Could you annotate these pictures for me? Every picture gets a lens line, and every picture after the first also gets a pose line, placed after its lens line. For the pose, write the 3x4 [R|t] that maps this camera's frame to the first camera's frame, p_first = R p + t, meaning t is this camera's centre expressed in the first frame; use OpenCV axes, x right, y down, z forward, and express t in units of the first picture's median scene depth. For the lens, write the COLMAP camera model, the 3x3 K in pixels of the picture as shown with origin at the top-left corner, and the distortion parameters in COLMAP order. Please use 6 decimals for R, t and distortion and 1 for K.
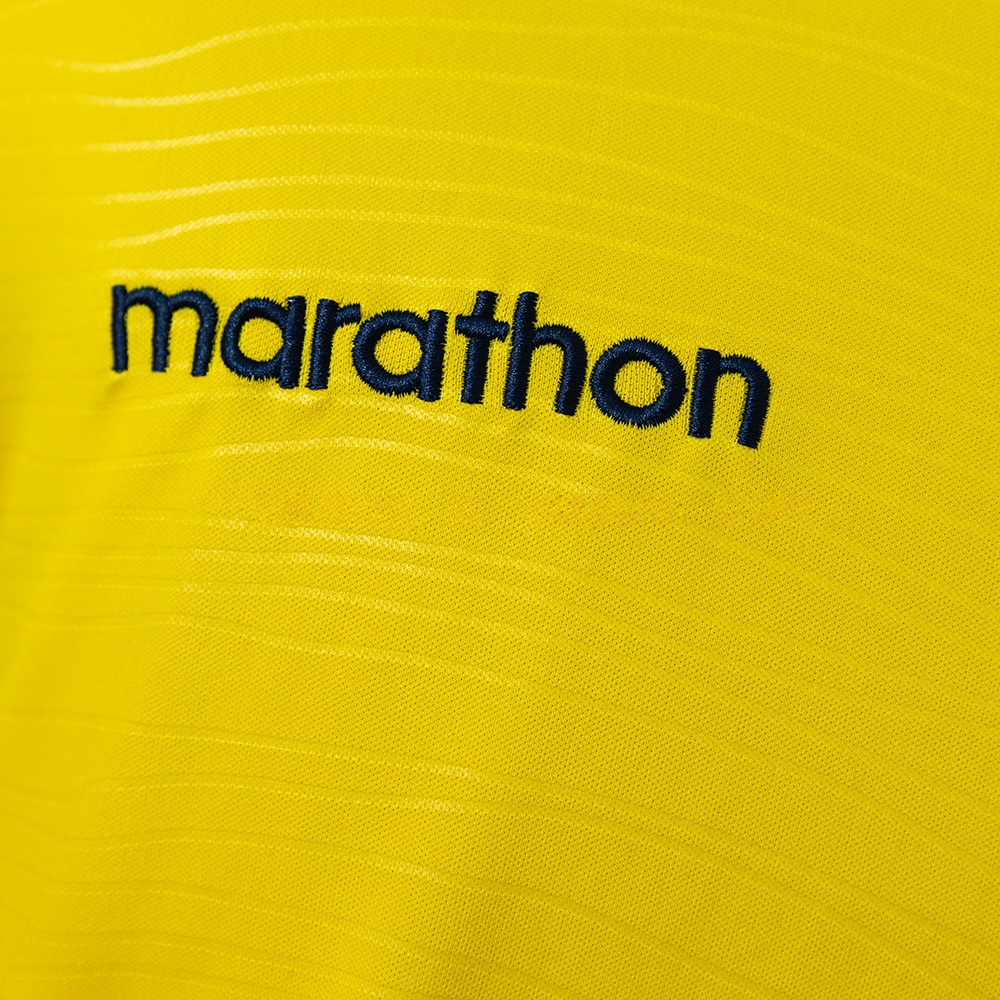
lens RADIAL K [[2238.8, 0, 499.7], [0, 2238.8, 501.5], [0, 0, 1]] dist [0.050918, 0.000000]
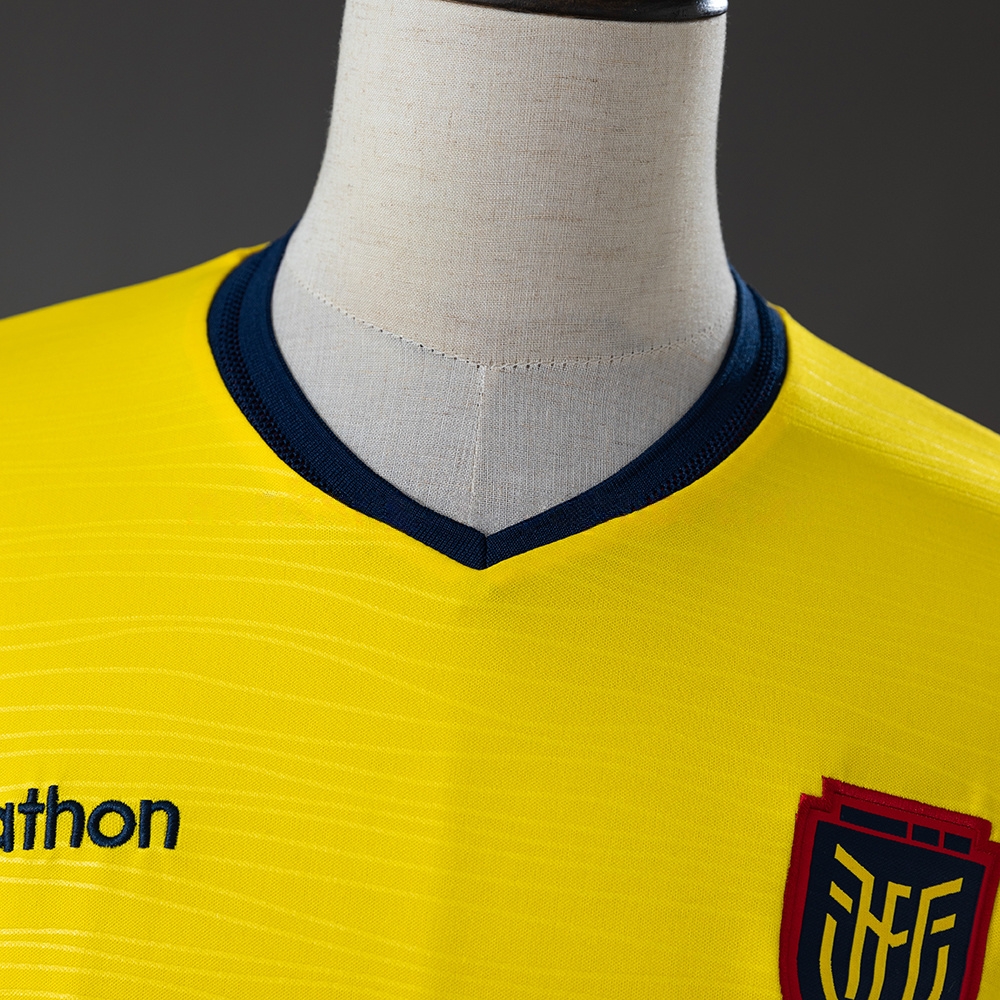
lens RADIAL K [[2249.7, 0, 500.2], [0, 2249.7, 500.5], [0, 0, 1]] dist [-0.096614, 0.000000]
pose [[0.975248, -0.186226, -0.119211, 0.646169], [0.158540, 0.964742, -0.210089, 0.128923], [0.154132, 0.185989, 0.970387, -0.798631]]
